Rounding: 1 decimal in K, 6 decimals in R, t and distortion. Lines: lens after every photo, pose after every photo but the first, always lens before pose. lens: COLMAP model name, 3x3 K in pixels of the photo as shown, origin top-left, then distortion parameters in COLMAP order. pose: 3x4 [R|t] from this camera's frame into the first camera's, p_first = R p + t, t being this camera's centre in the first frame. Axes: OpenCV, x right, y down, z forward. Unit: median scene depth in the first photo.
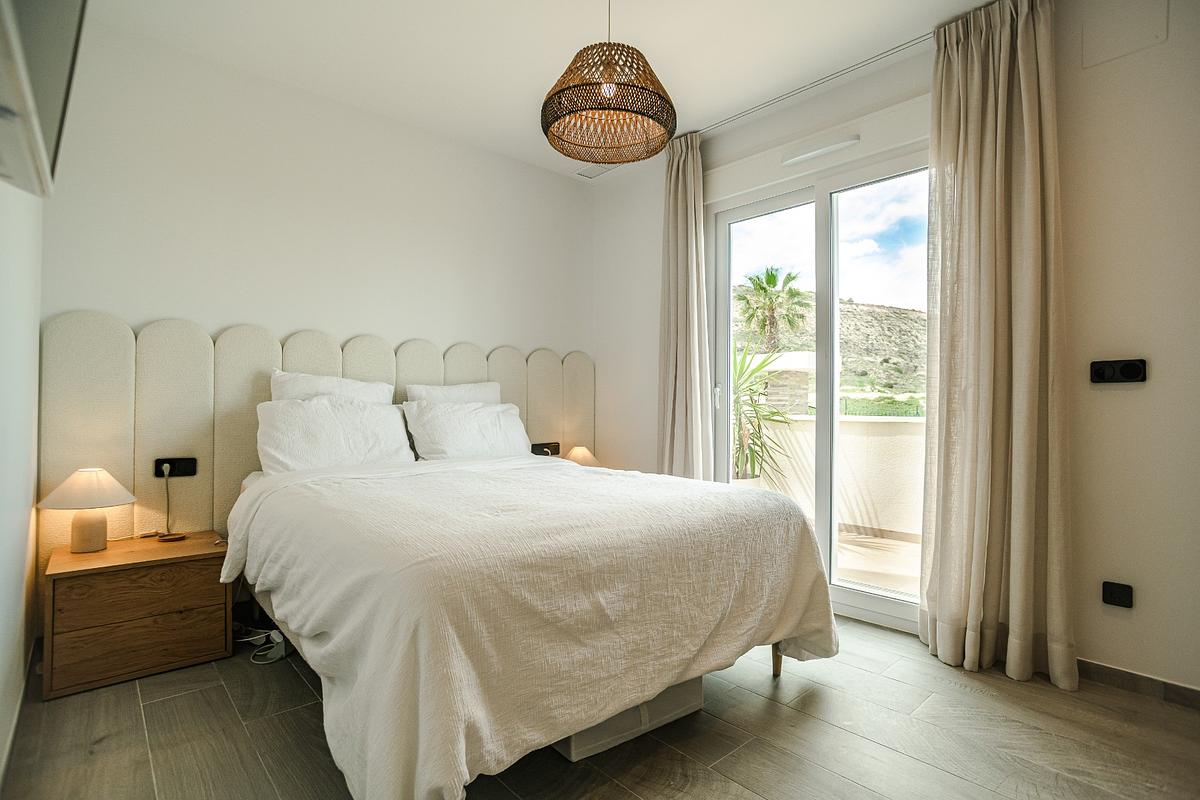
lens RADIAL K [[600.9, 0, 575.1], [0, 600.9, 404.1], [0, 0, 1]] dist [-0.019960, 0.000346]
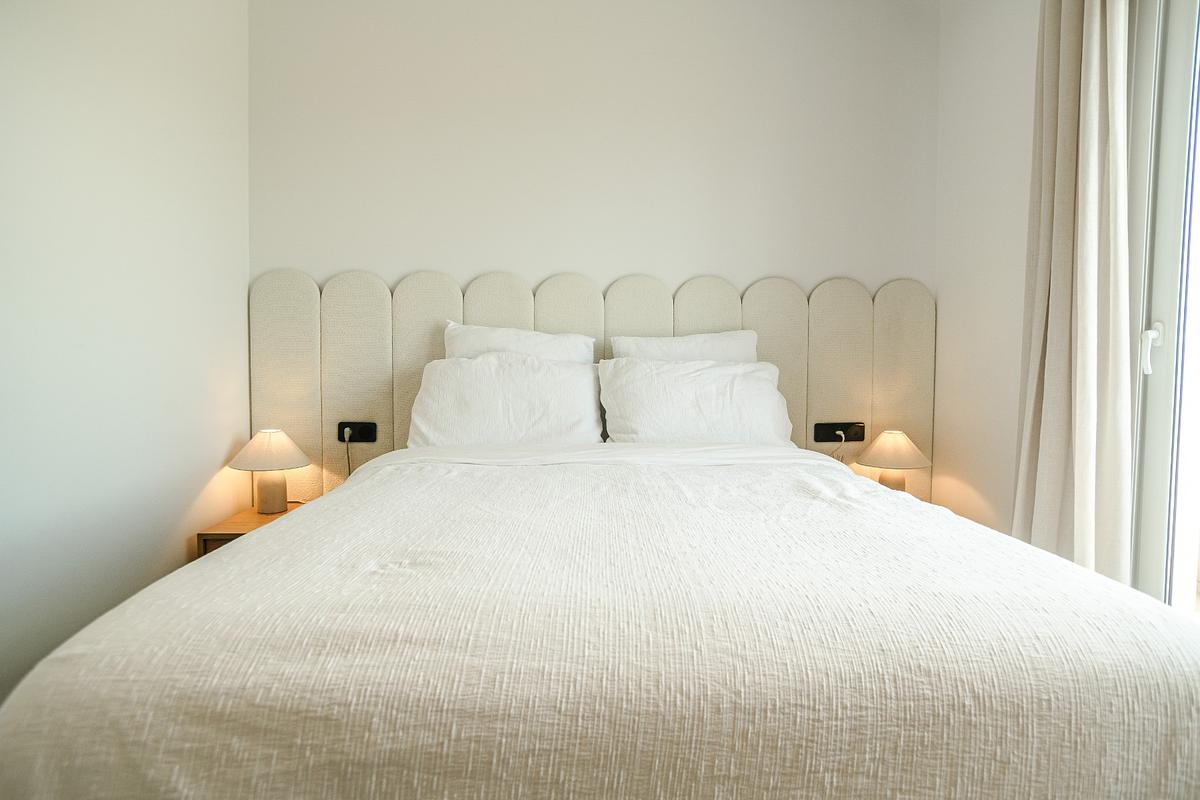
lens RADIAL K [[657.3, 0, 600.0], [0, 657.3, 400.0], [0, 0, 1]] dist [-0.031711, 0.000076]
pose [[0.804249, 0.033730, -0.593335, 0.204540], [0.001659, 0.998257, 0.058997, -0.002532], [0.594290, -0.048433, 0.802791, 0.354938]]
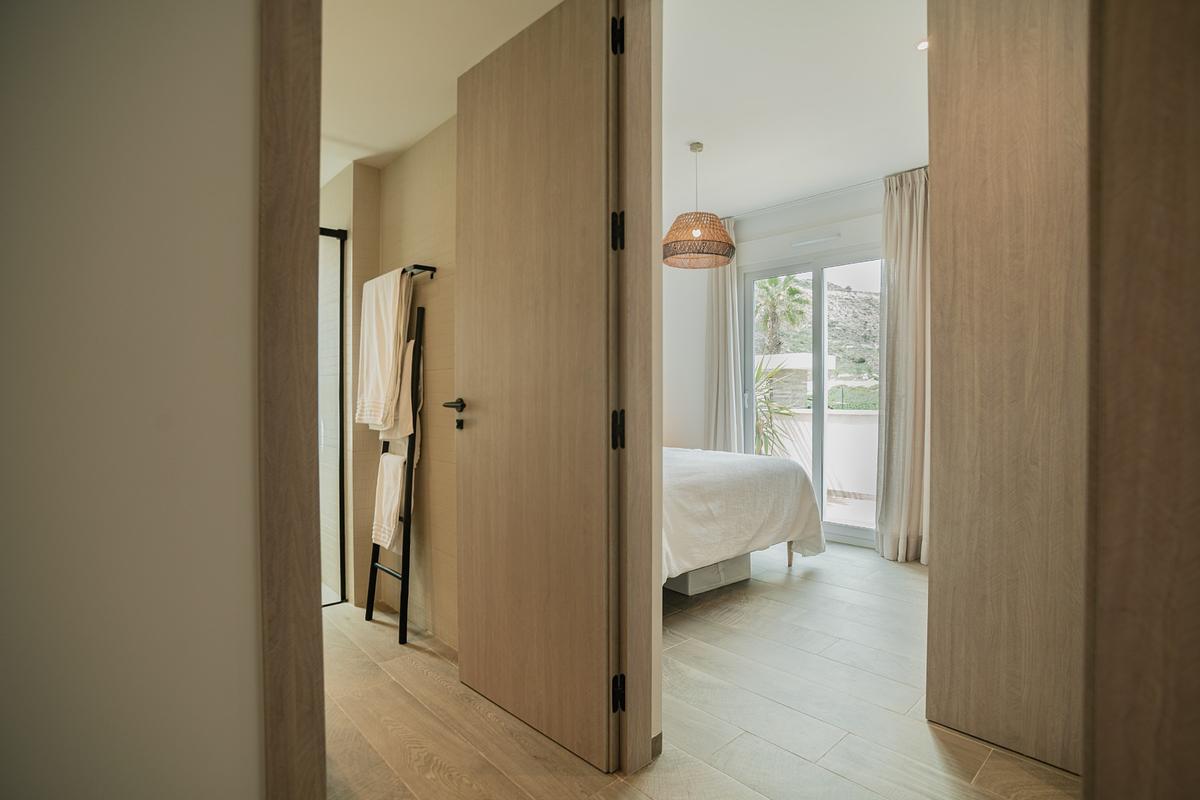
lens RADIAL K [[594.6, 0, 600.0], [0, 594.6, 400.0], [0, 0, 1]] dist [-0.023402, 0.000407]
pose [[0.999360, -0.006987, 0.035075, -0.201580], [0.006581, 0.999910, 0.011671, -0.035917], [-0.035153, -0.011433, 0.999317, -0.515687]]
